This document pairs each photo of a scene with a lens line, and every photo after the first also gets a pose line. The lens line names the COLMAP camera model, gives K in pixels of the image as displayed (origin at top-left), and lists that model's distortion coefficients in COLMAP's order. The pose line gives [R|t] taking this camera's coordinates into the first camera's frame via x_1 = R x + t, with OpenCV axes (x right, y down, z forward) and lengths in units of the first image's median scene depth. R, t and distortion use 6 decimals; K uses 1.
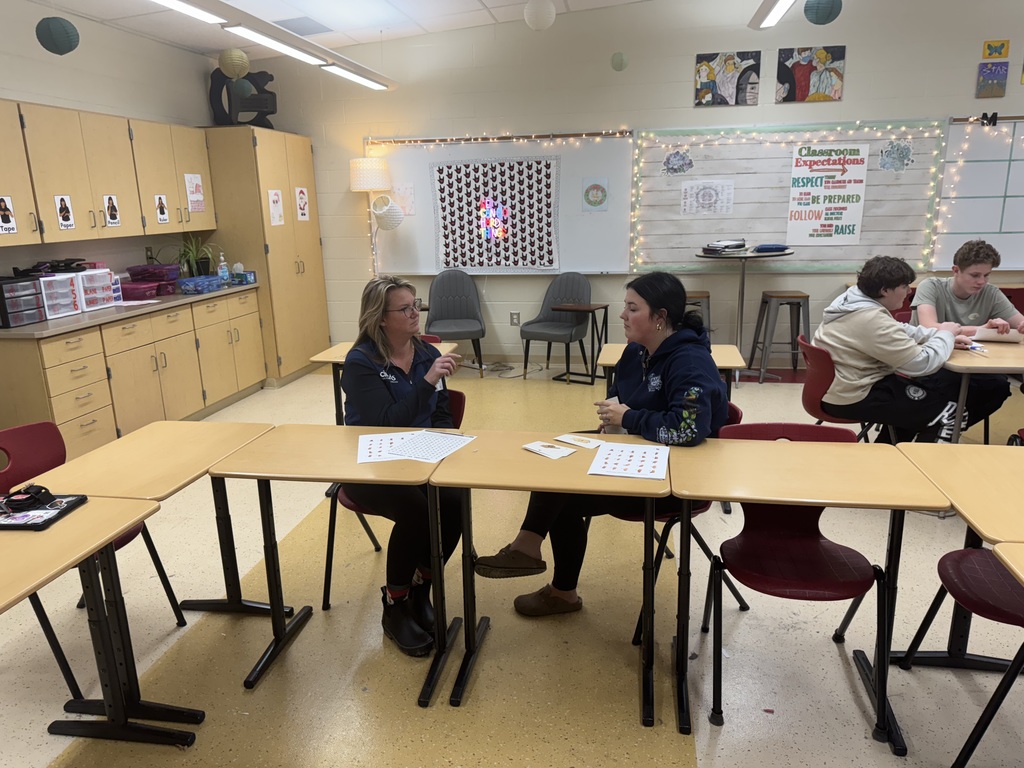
lens RADIAL K [[711.1, 0, 511.8], [0, 711.1, 392.8], [0, 0, 1]] dist [0.007205, -0.034052]
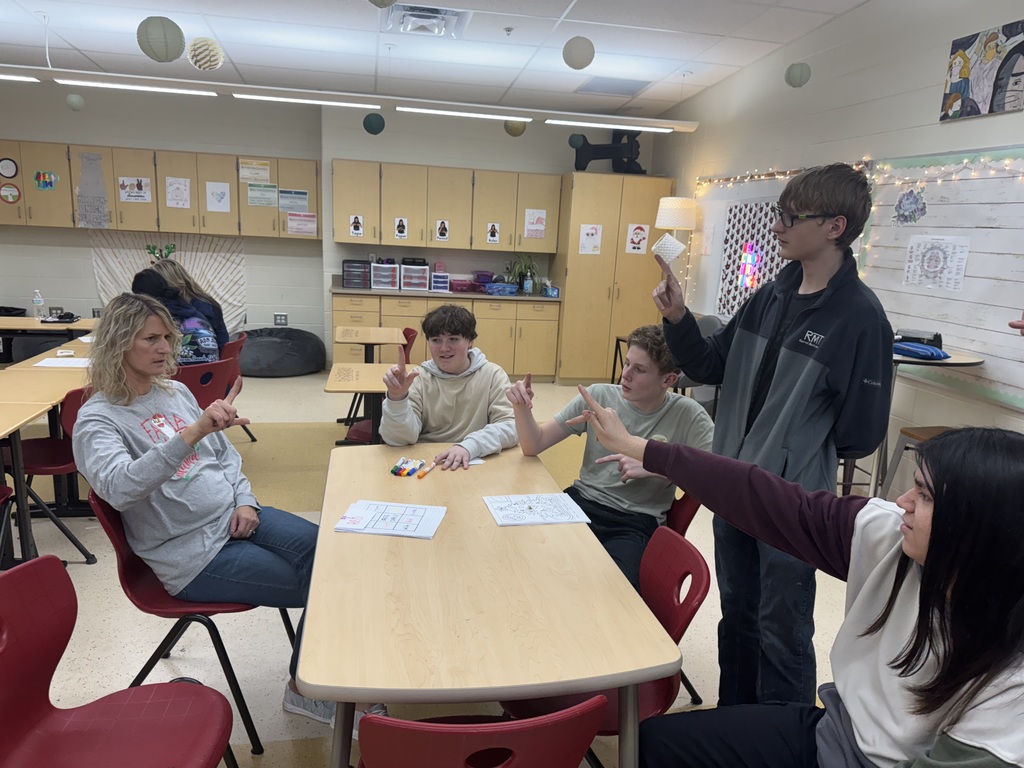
lens RADIAL K [[711.1, 0, 520.3], [0, 711.1, 405.9], [0, 0, 1]] dist [0.007205, -0.034052]
pose [[0.362647, 0.262240, -0.894269, 0.775380], [-0.303334, 0.940553, 0.152804, -0.147686], [0.881179, 0.215848, 0.420635, 0.464173]]
